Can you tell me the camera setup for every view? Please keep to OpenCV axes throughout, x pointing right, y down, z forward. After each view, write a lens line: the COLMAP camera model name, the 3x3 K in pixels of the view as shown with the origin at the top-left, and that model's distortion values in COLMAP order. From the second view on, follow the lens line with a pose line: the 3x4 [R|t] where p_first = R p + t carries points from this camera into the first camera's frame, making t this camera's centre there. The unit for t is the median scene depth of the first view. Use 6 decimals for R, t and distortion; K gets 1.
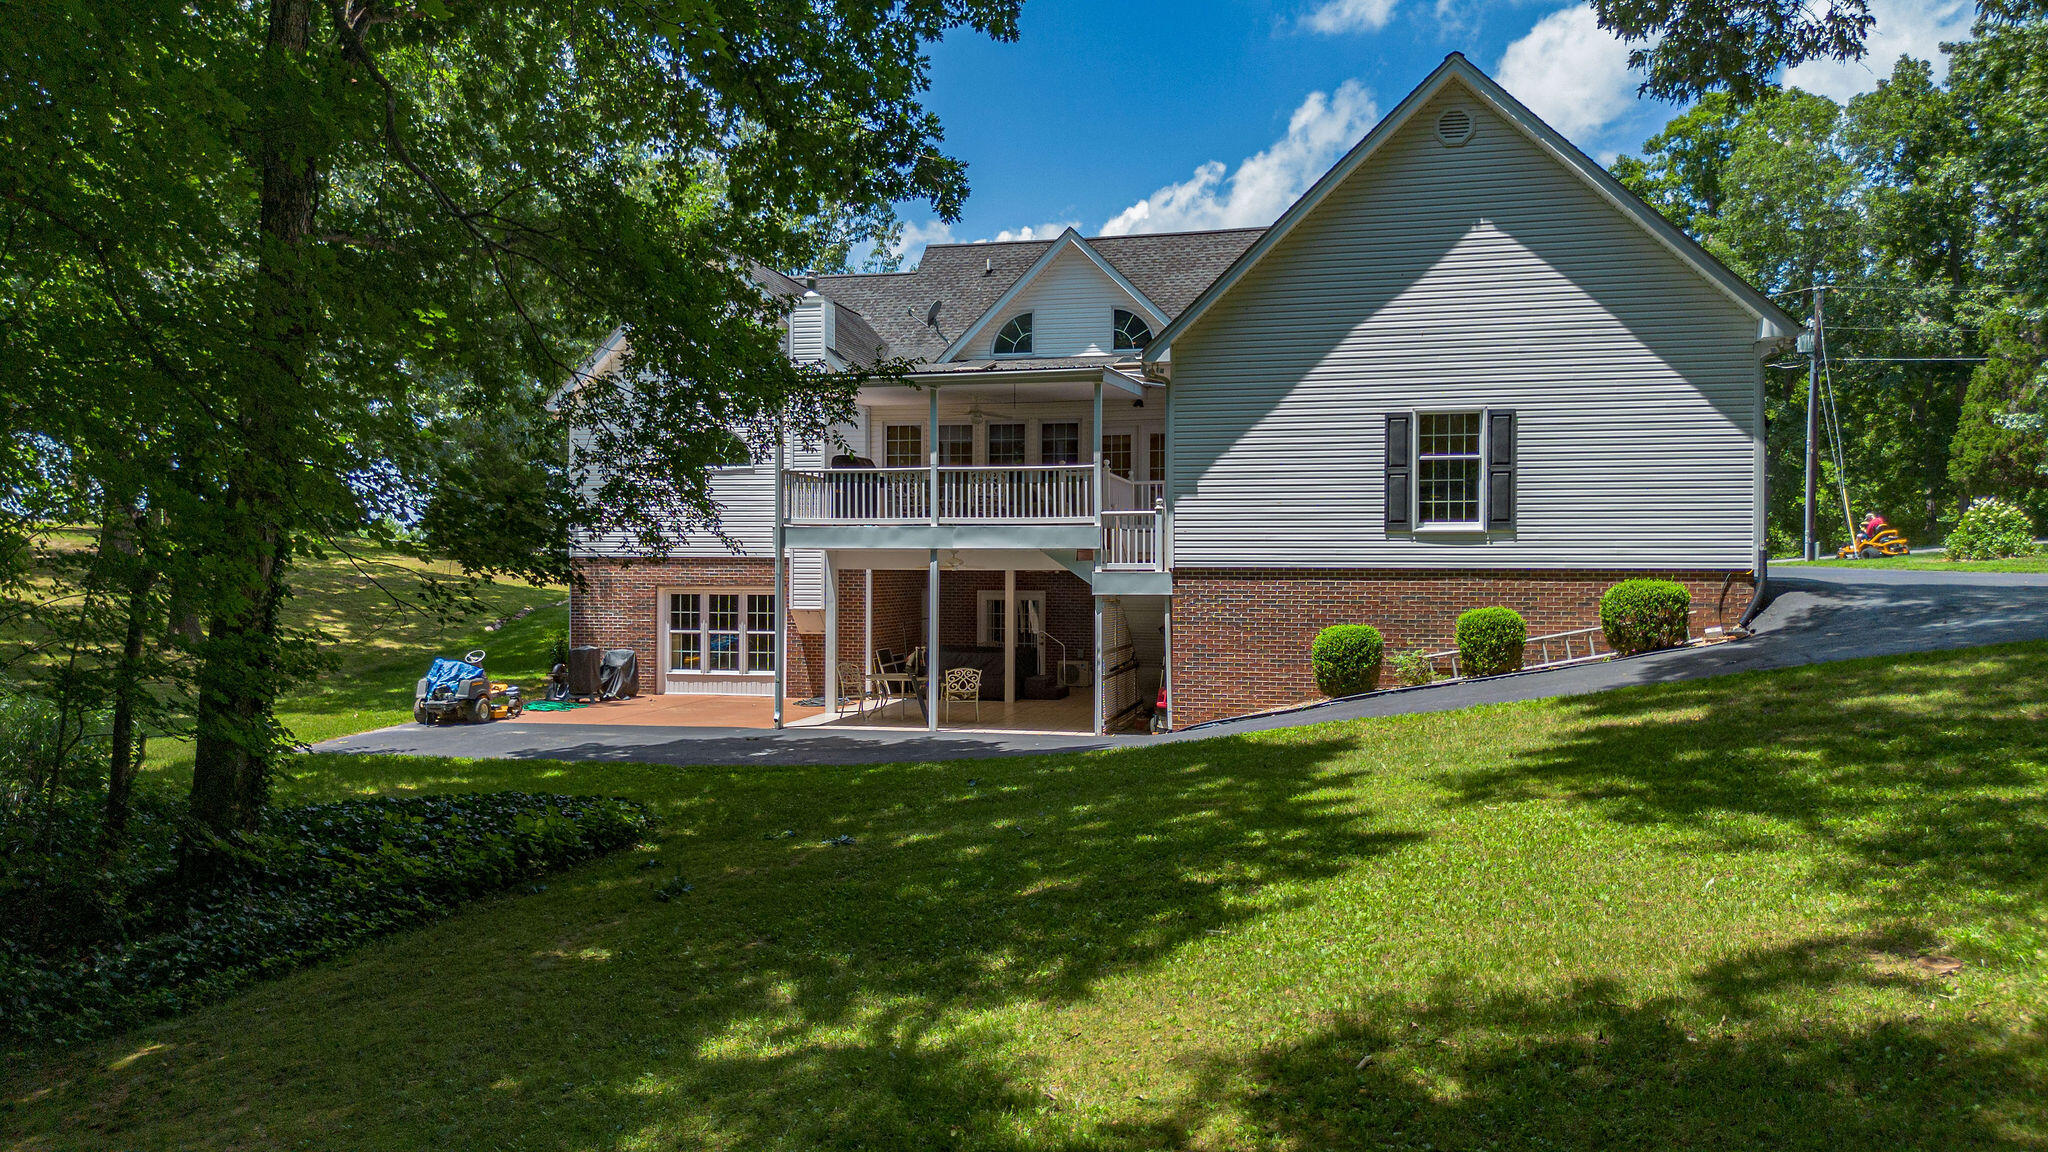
lens RADIAL K [[1460.7, 0, 1024.0], [0, 1460.7, 576.0], [0, 0, 1]] dist [0.064798, -0.065681]
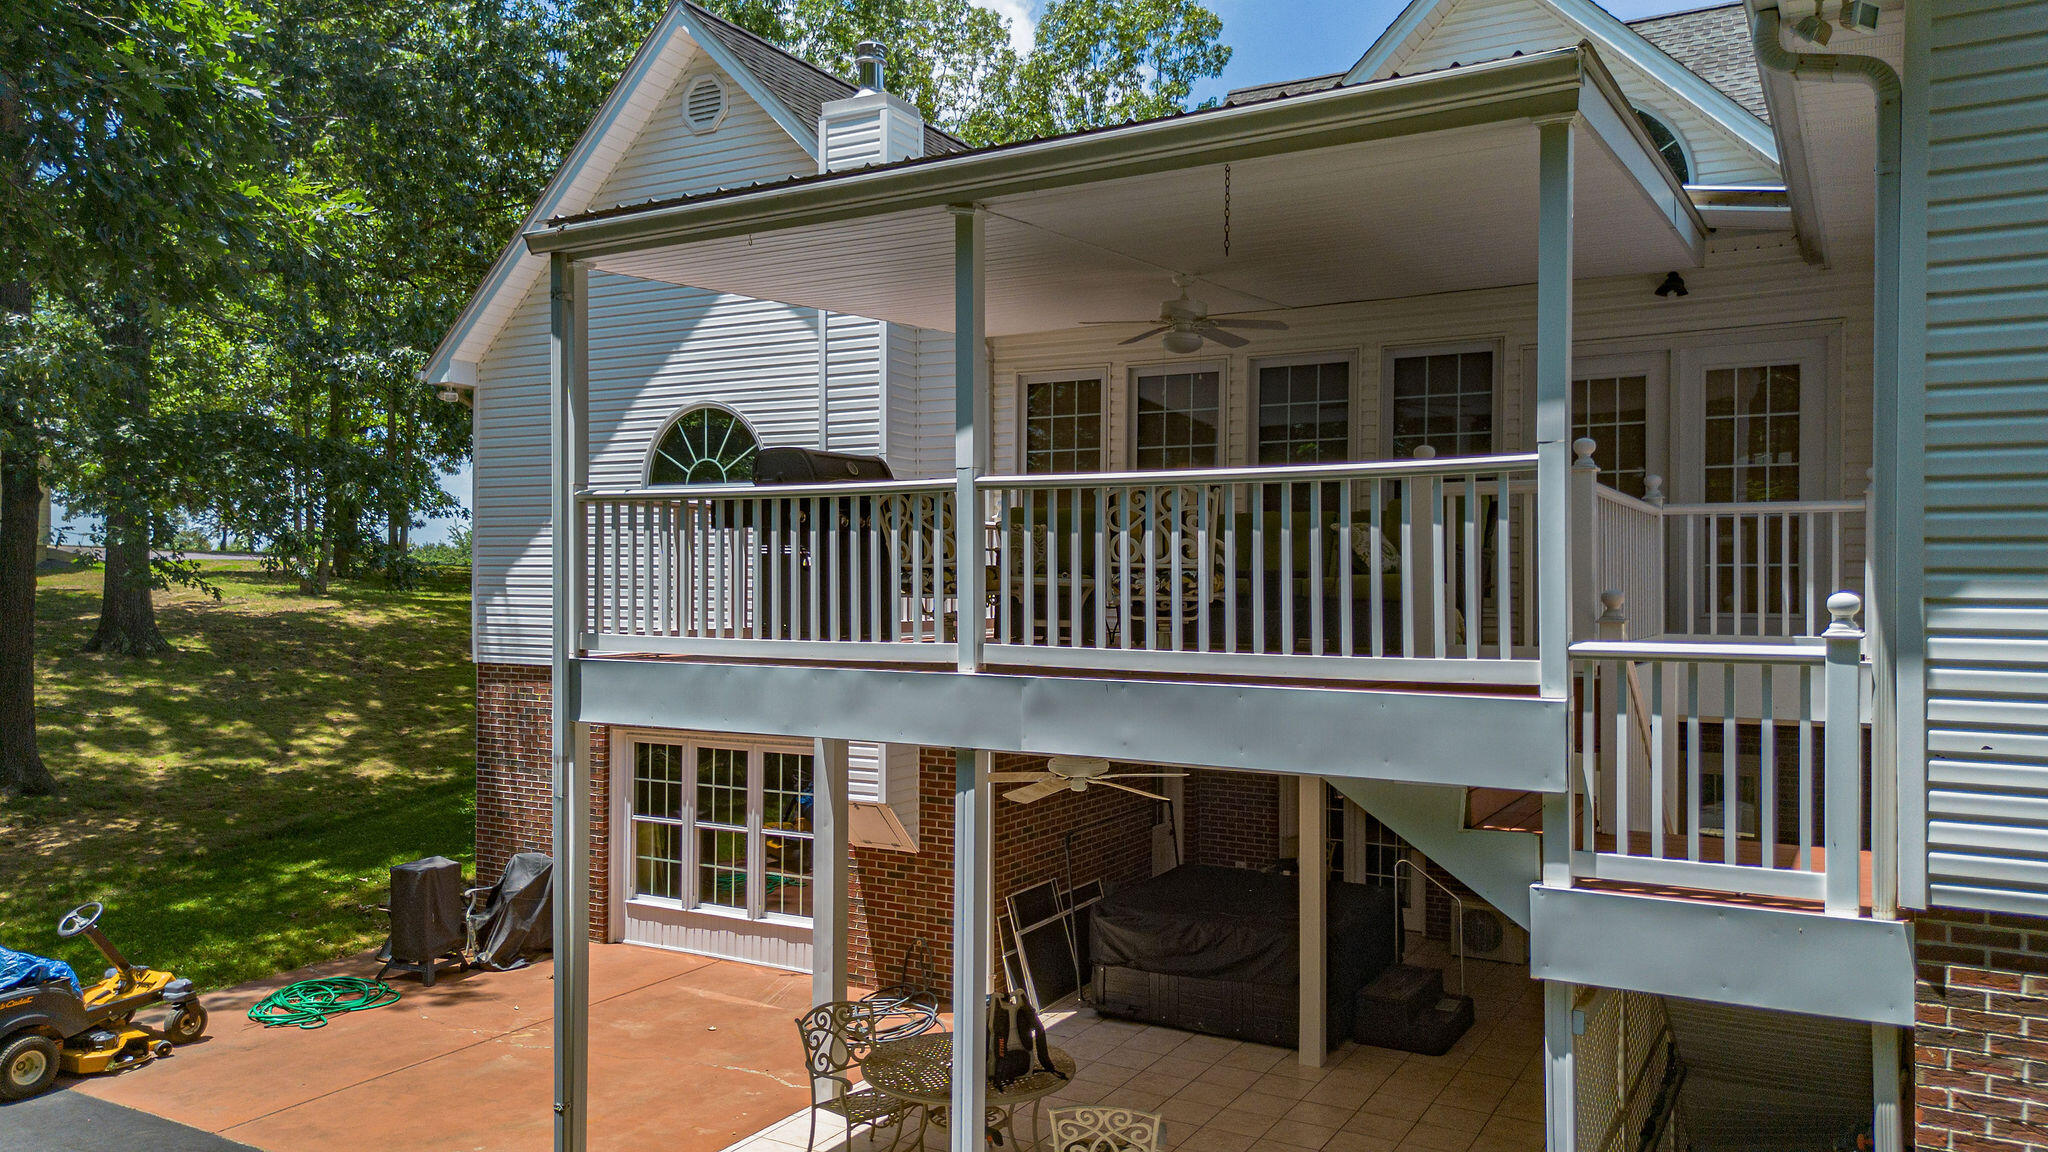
lens RADIAL K [[1460.7, 0, 1024.0], [0, 1460.7, 576.0], [0, 0, 1]] dist [0.064798, -0.065681]
pose [[0.958861, 0.001000, -0.283876, 0.035067], [-0.003420, 0.999962, -0.008028, -0.052680], [0.283857, 0.008669, 0.958827, 0.732299]]
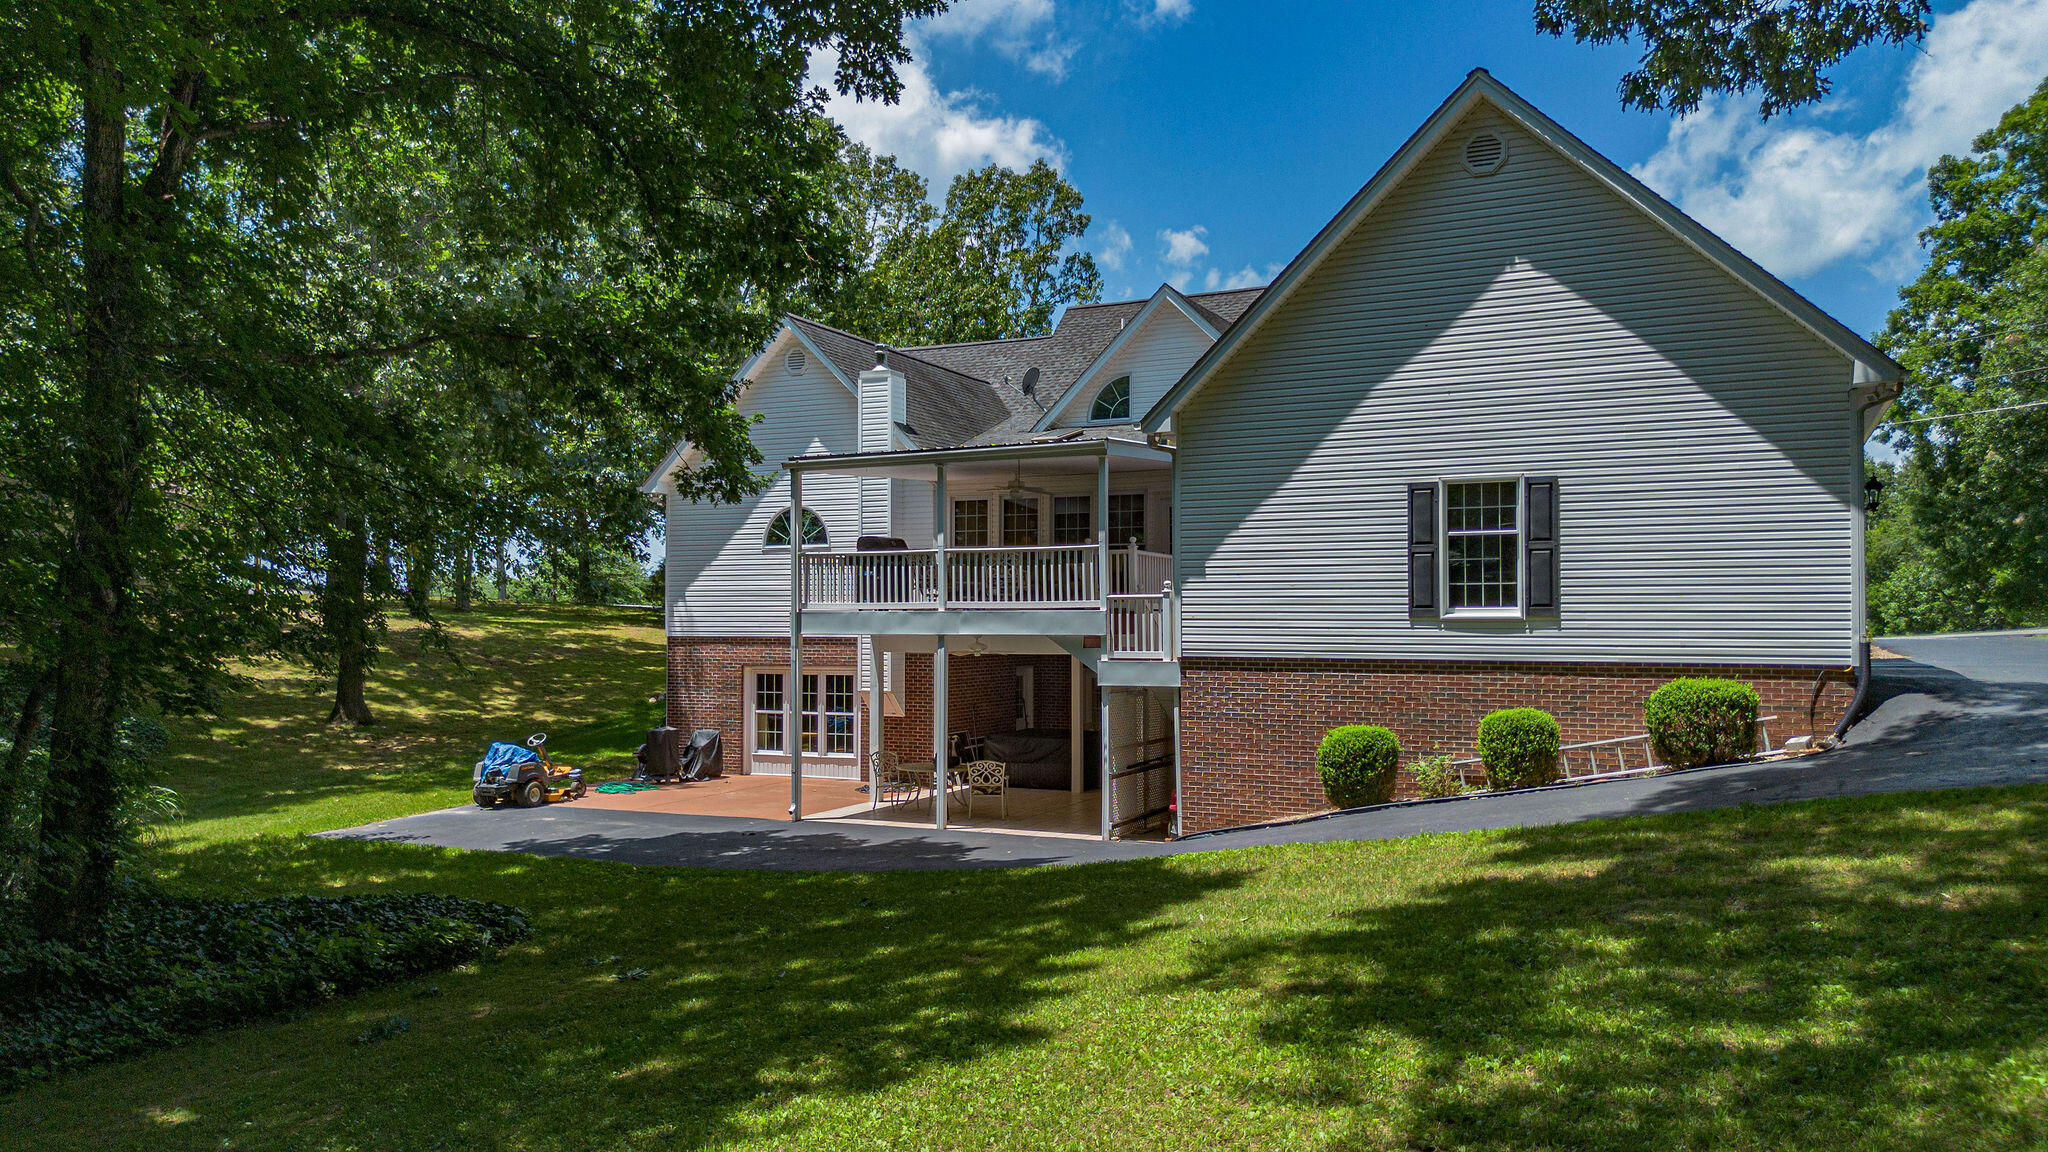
lens RADIAL K [[1468.7, 0, 1033.3], [0, 1468.7, 595.7], [0, 0, 1]] dist [0.080041, -0.071403]
pose [[0.976575, -0.007138, -0.215057, 0.205263], [0.002391, 0.999748, -0.022325, -0.023245], [0.215162, 0.021288, 0.976346, 0.085830]]
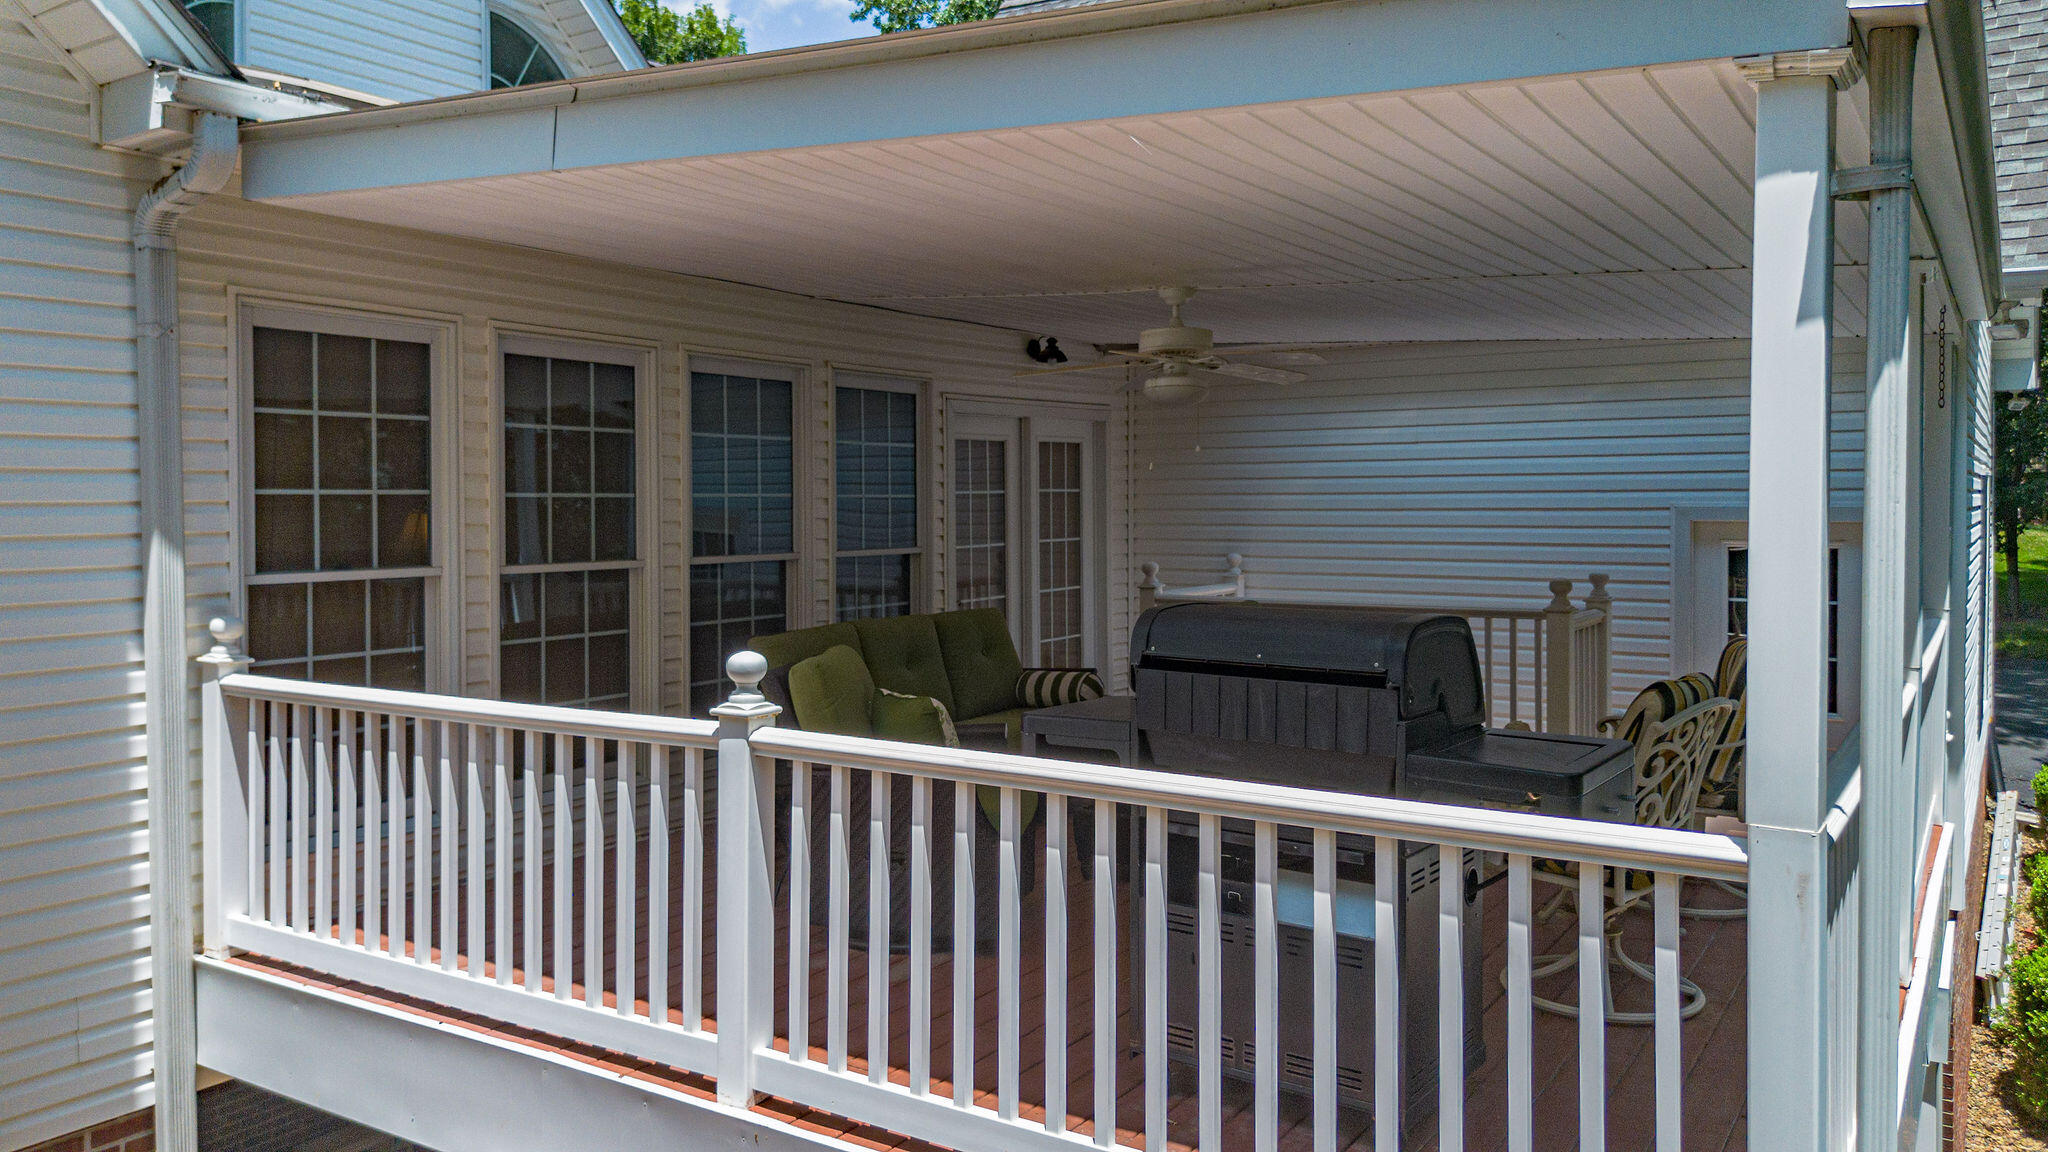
lens RADIAL K [[1460.7, 0, 1024.0], [0, 1460.7, 576.0], [0, 0, 1]] dist [0.064798, -0.065681]
pose [[0.352243, -0.051830, 0.934472, -0.285559], [0.013459, 0.998643, 0.050315, -0.099237], [-0.935812, -0.005146, 0.352462, 1.057372]]
